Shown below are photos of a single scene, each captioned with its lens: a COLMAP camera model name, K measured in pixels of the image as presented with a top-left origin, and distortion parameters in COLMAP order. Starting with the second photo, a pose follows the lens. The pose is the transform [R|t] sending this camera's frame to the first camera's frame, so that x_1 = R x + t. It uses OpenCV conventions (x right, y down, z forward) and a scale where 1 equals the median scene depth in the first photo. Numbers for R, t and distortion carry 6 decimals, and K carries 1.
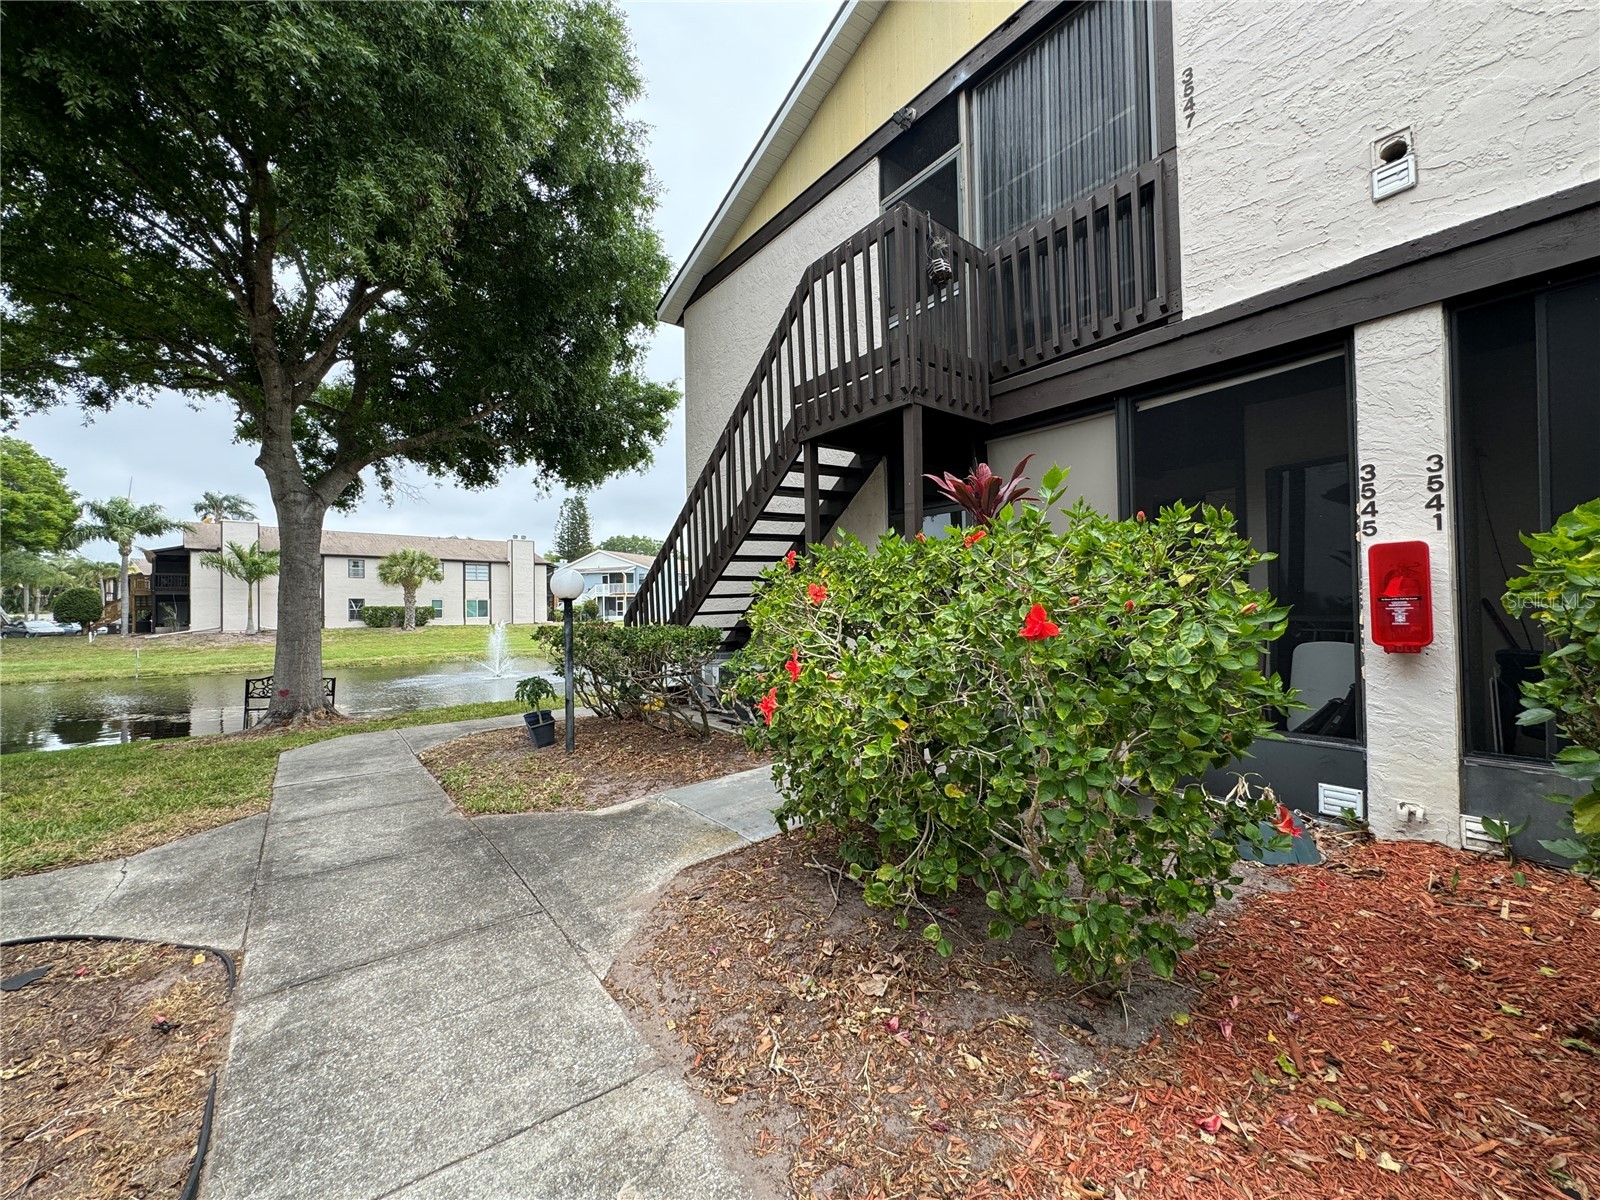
lens RADIAL K [[644.8, 0, 798.8], [0, 644.8, 588.4], [0, 0, 1]] dist [0.000109, 0.000272]
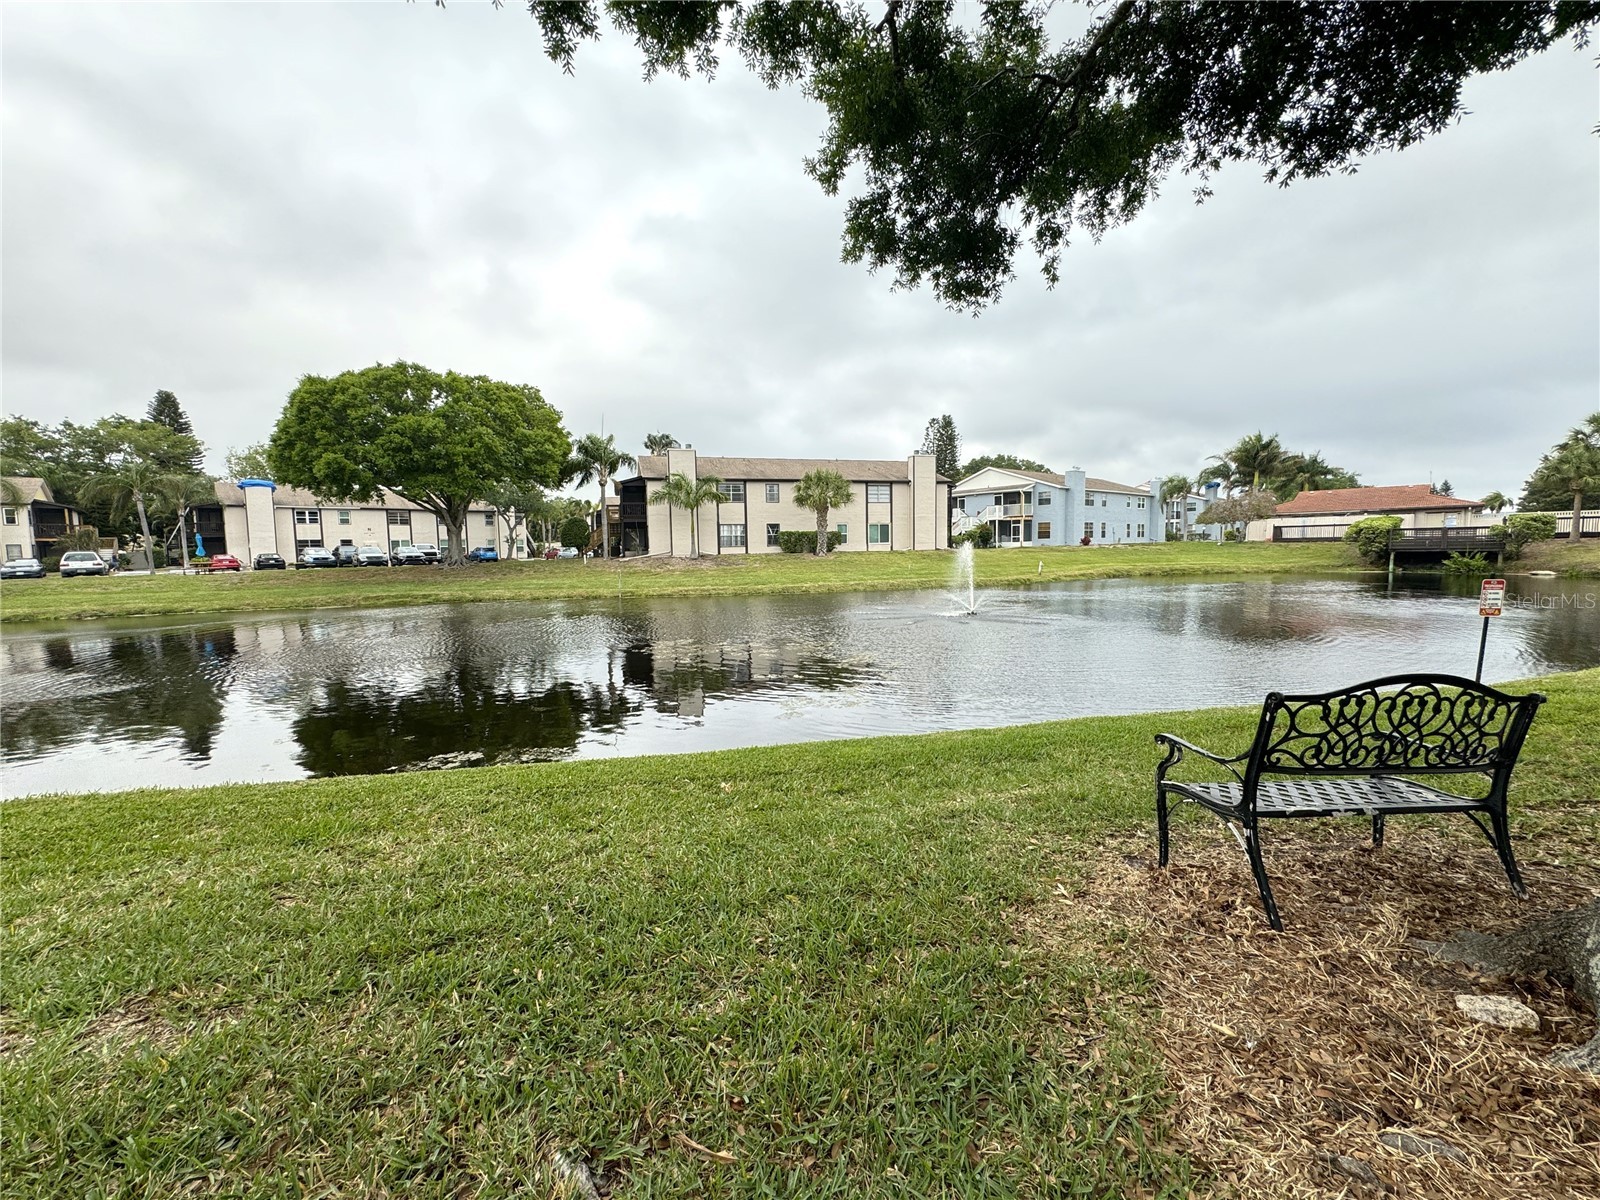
lens RADIAL K [[637.7, 0, 800.0], [0, 637.7, 600.0], [0, 0, 1]] dist [-0.001344, 0.000484]
pose [[0.879728, 0.039738, -0.473813, -0.187796], [0.021037, 0.992273, 0.122280, 0.013796], [0.475011, -0.117541, 0.872094, 0.156023]]
